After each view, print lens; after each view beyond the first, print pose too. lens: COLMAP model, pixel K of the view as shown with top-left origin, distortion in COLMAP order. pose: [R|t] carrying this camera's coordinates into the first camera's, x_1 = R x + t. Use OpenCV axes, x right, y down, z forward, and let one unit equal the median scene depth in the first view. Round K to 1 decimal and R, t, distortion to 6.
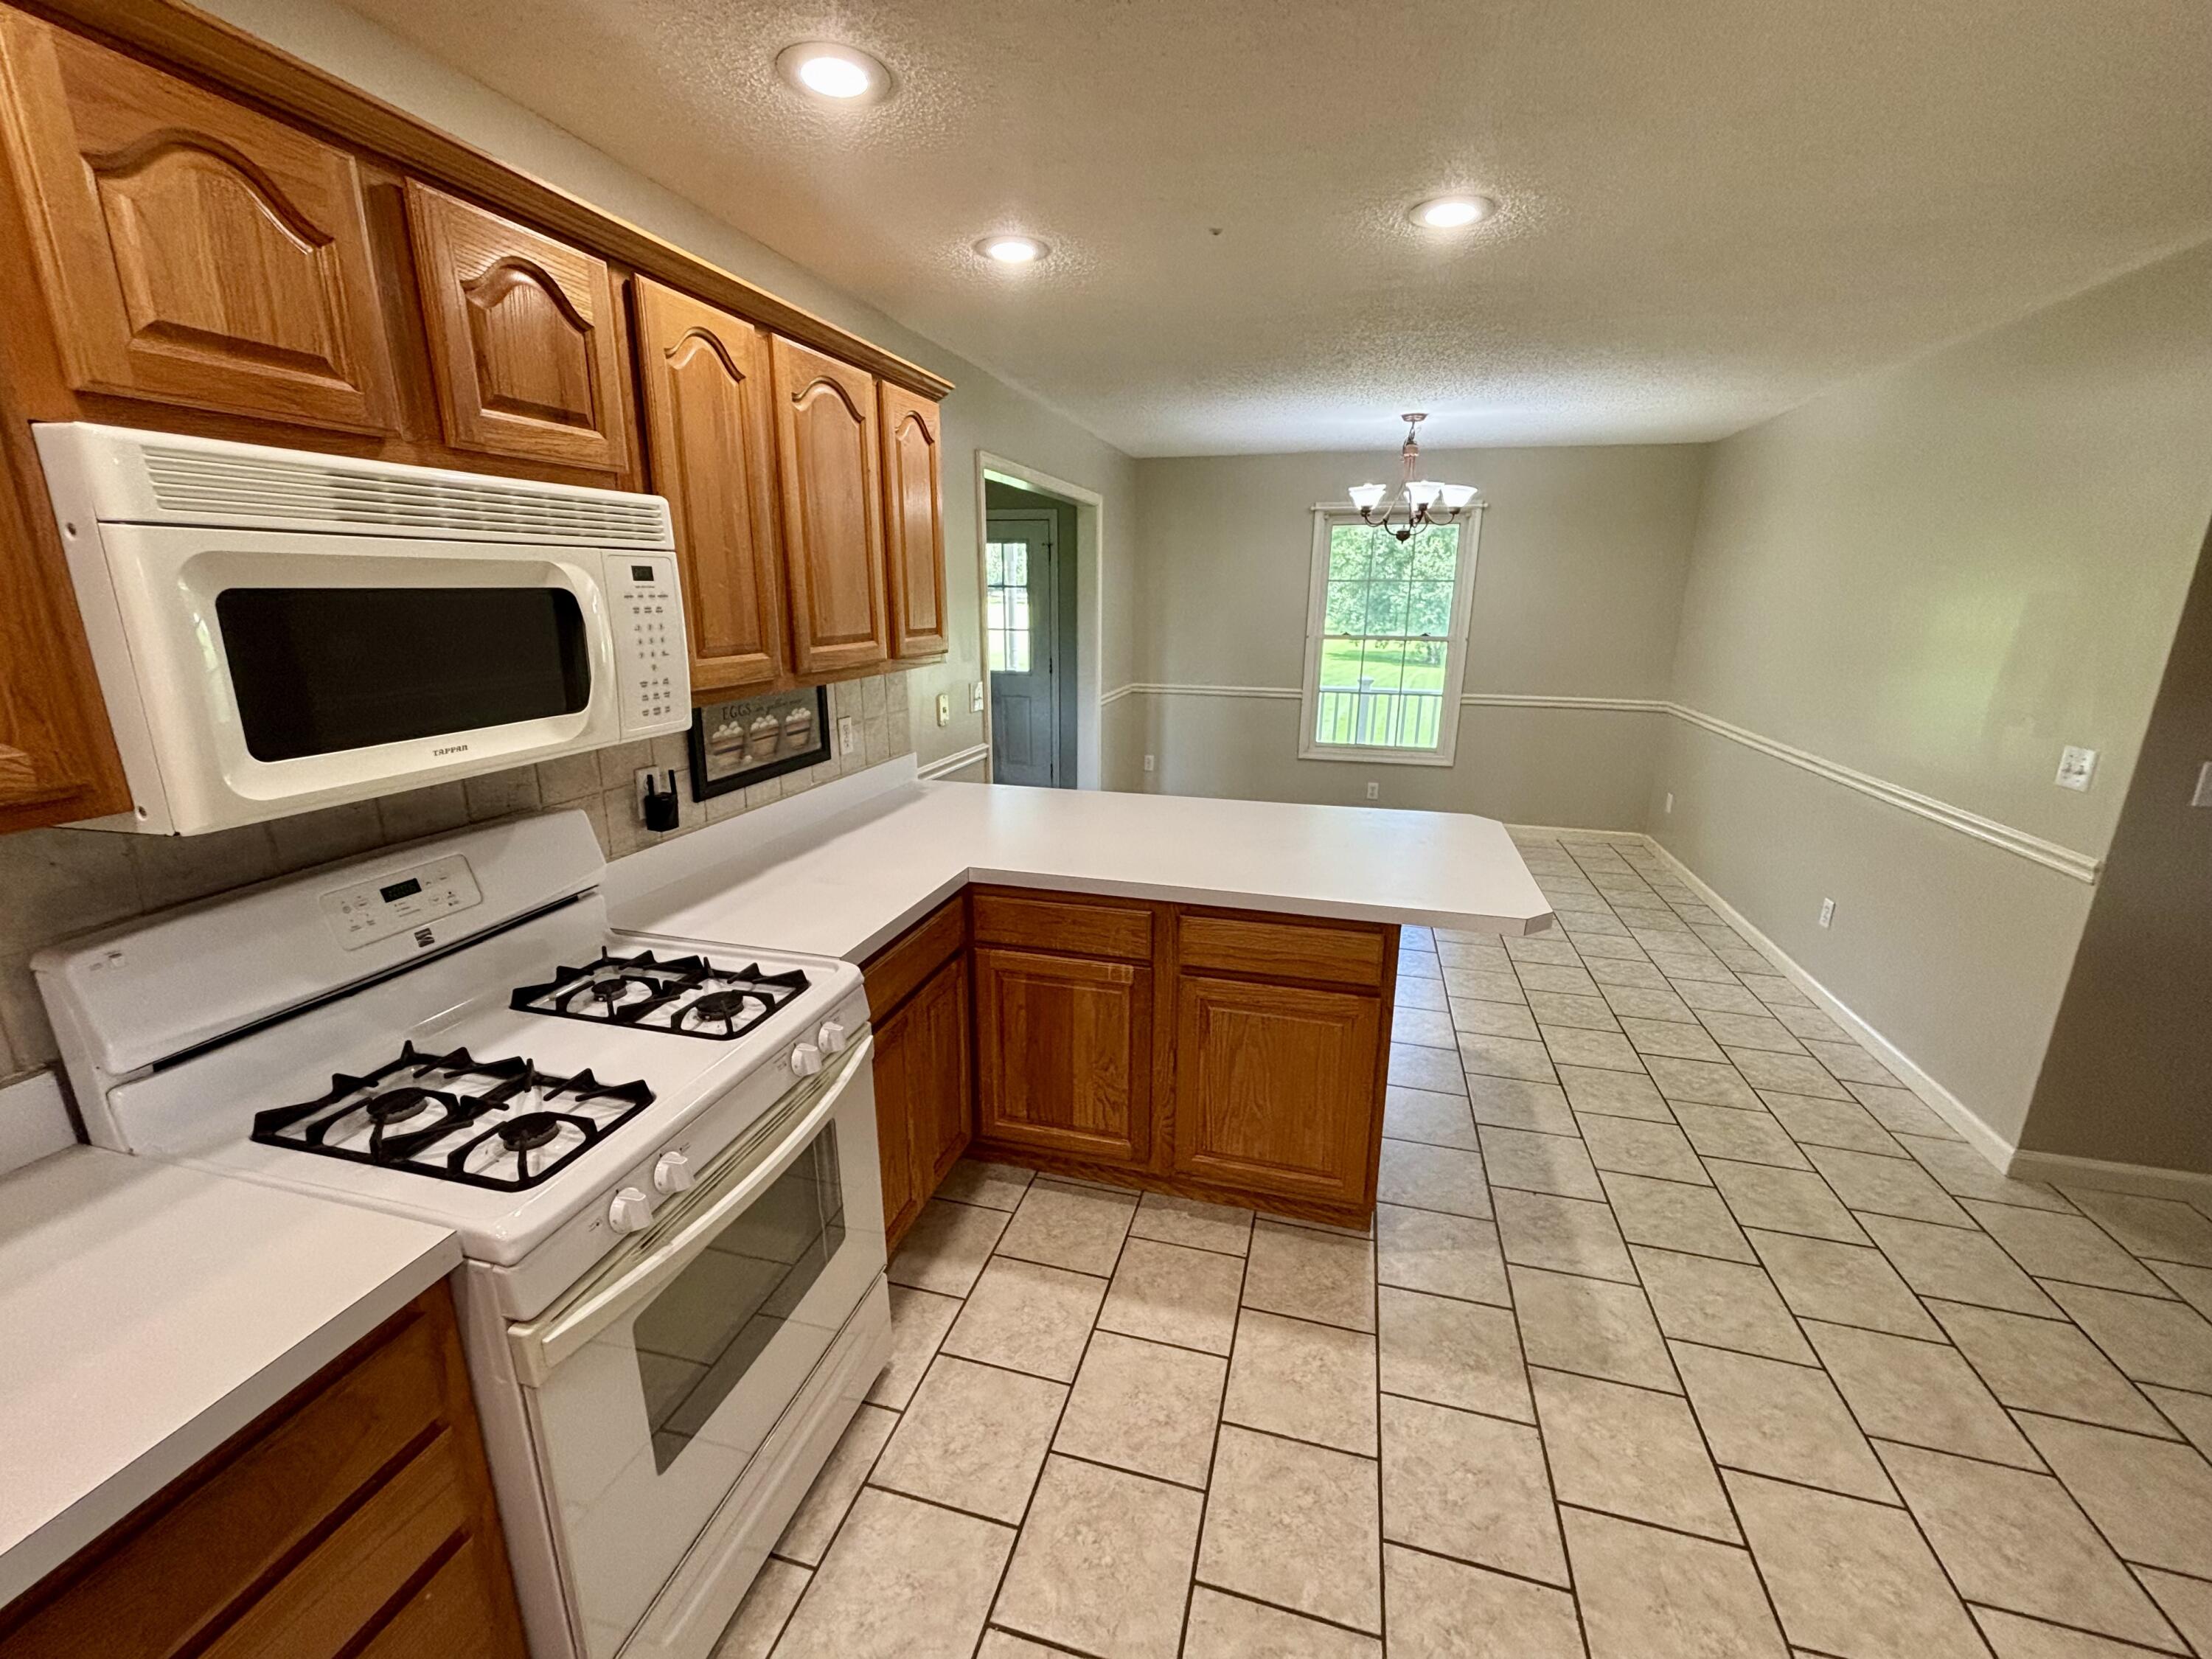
lens RADIAL K [[887.3, 0, 1115.6], [0, 887.3, 819.5], [0, 0, 1]] dist [0.002429, -0.001392]
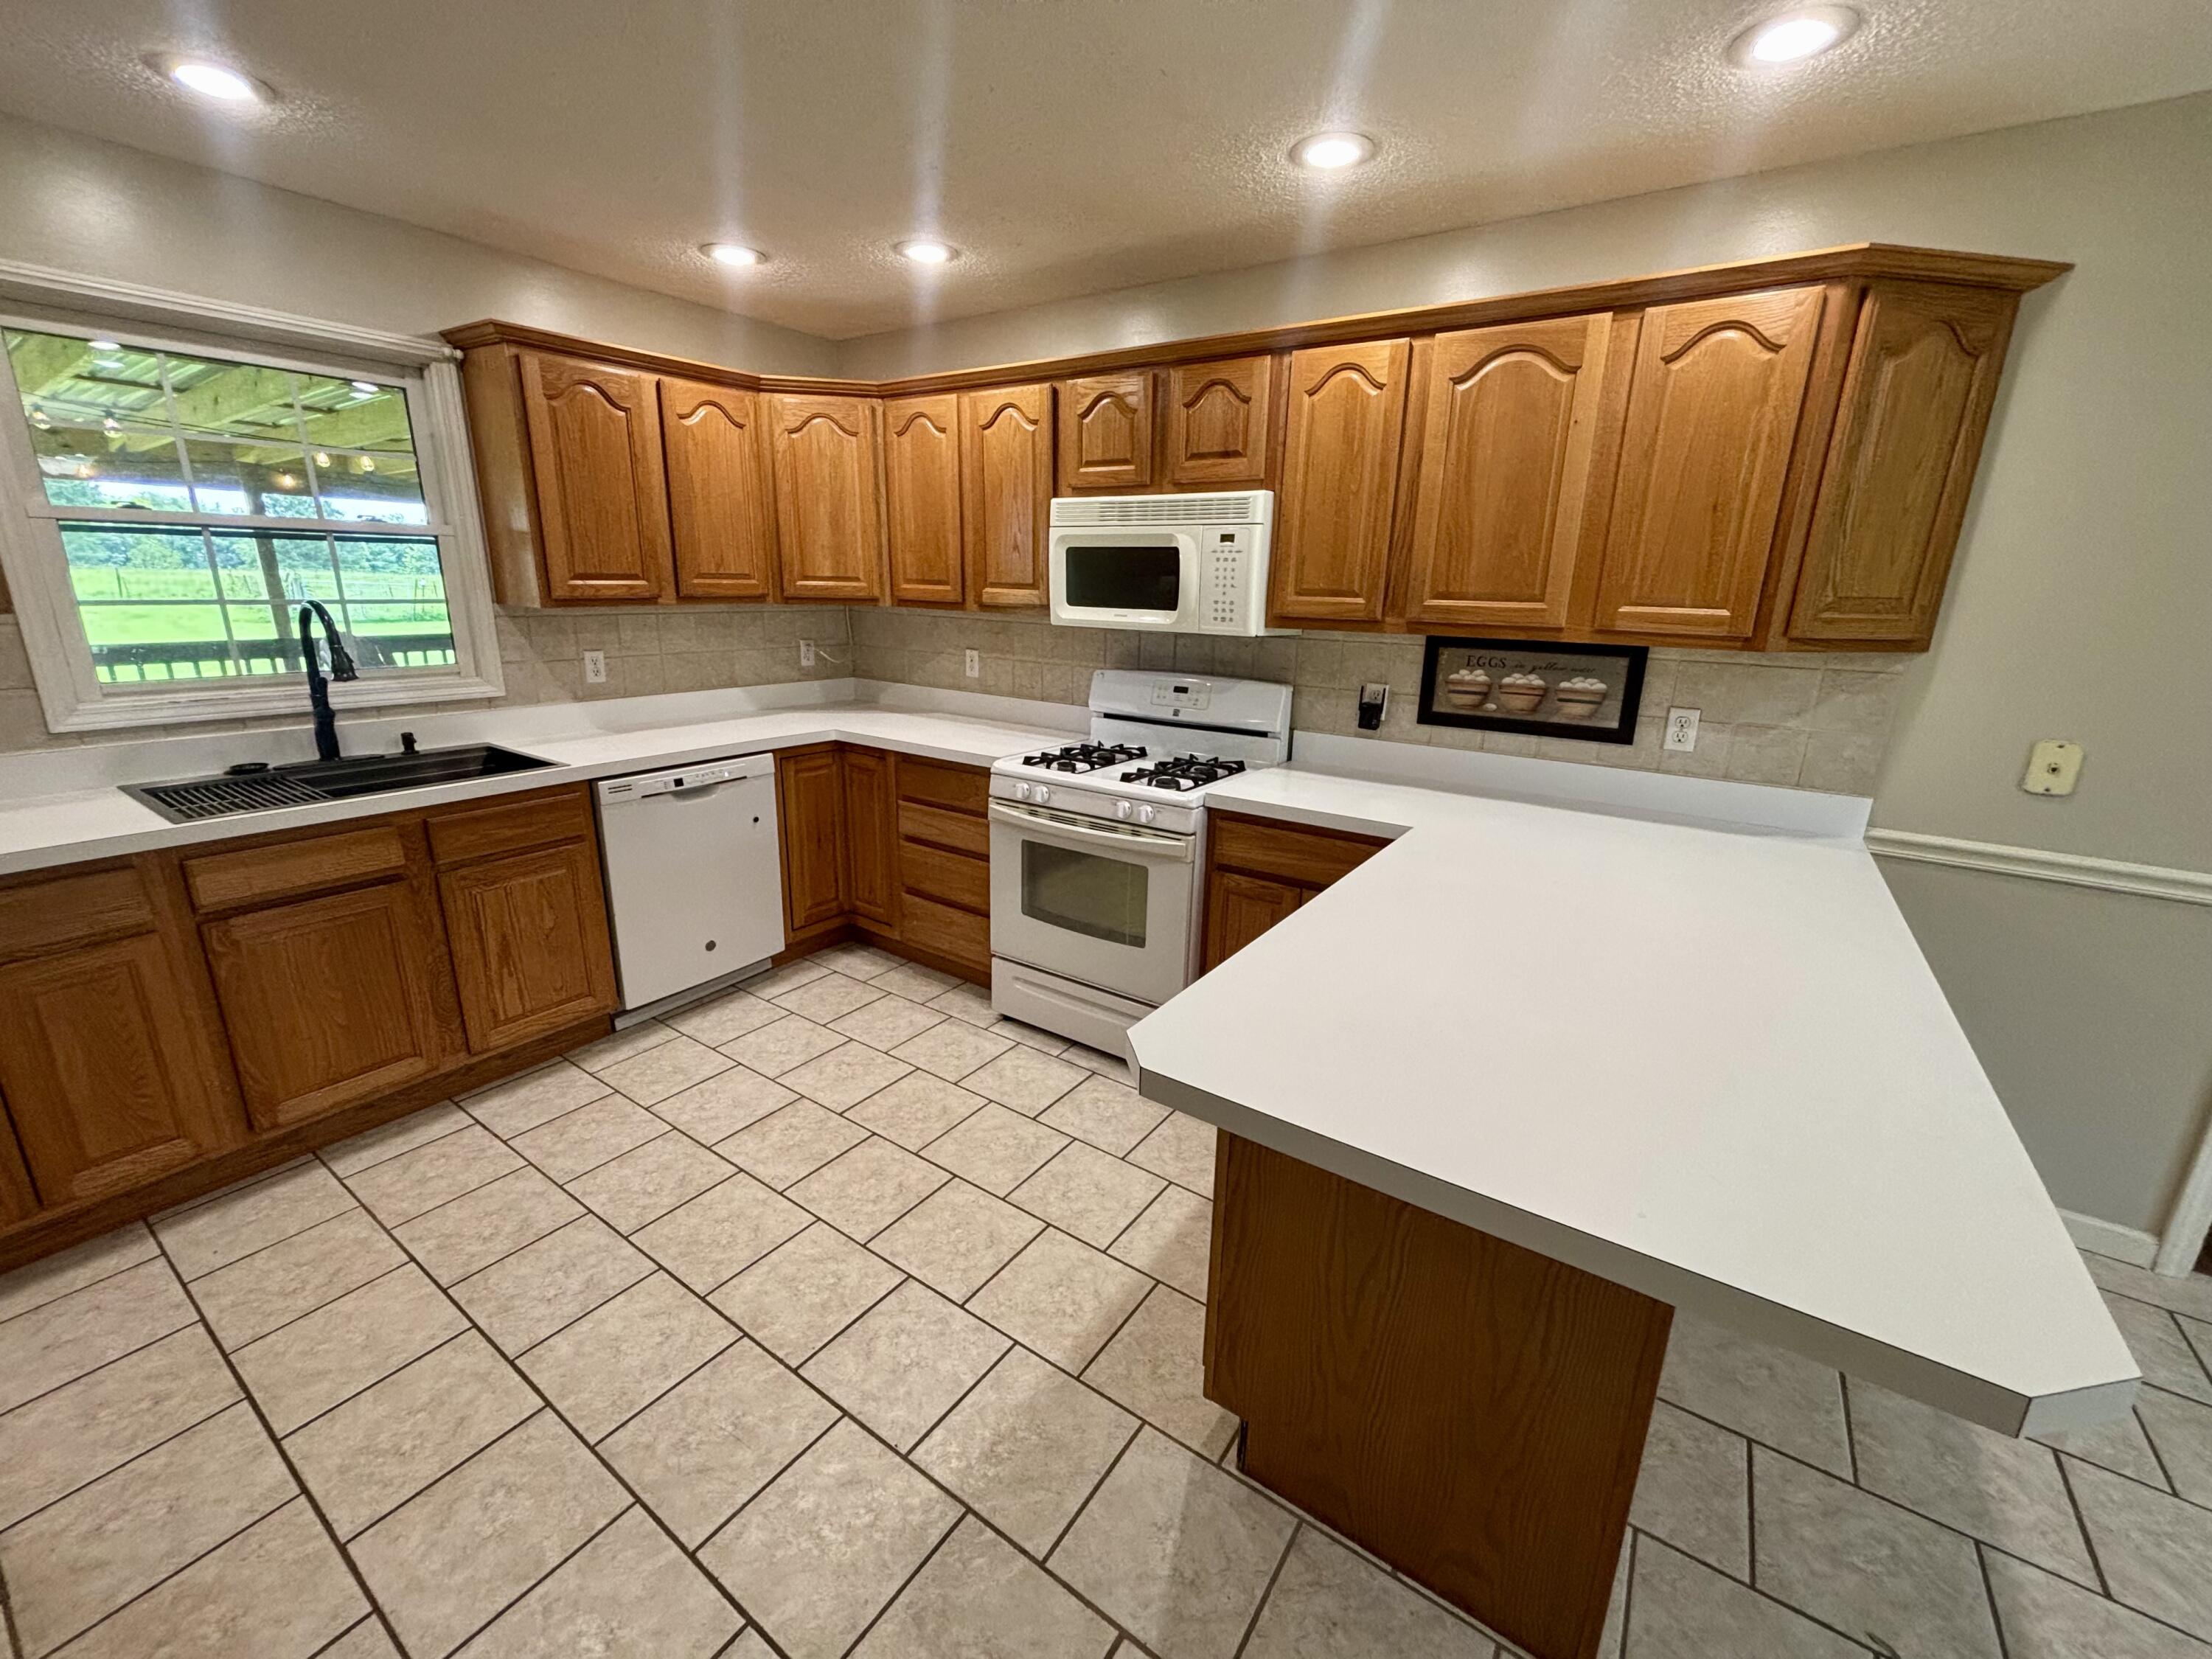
lens RADIAL K [[887.3, 0, 1118.0], [0, 887.3, 823.1], [0, 0, 1]] dist [0.002429, -0.001392]
pose [[-0.319770, 0.243851, -0.915579, 0.962924], [-0.261141, 0.906206, 0.332559, -0.223374], [0.910798, 0.345437, -0.226098, 1.058113]]
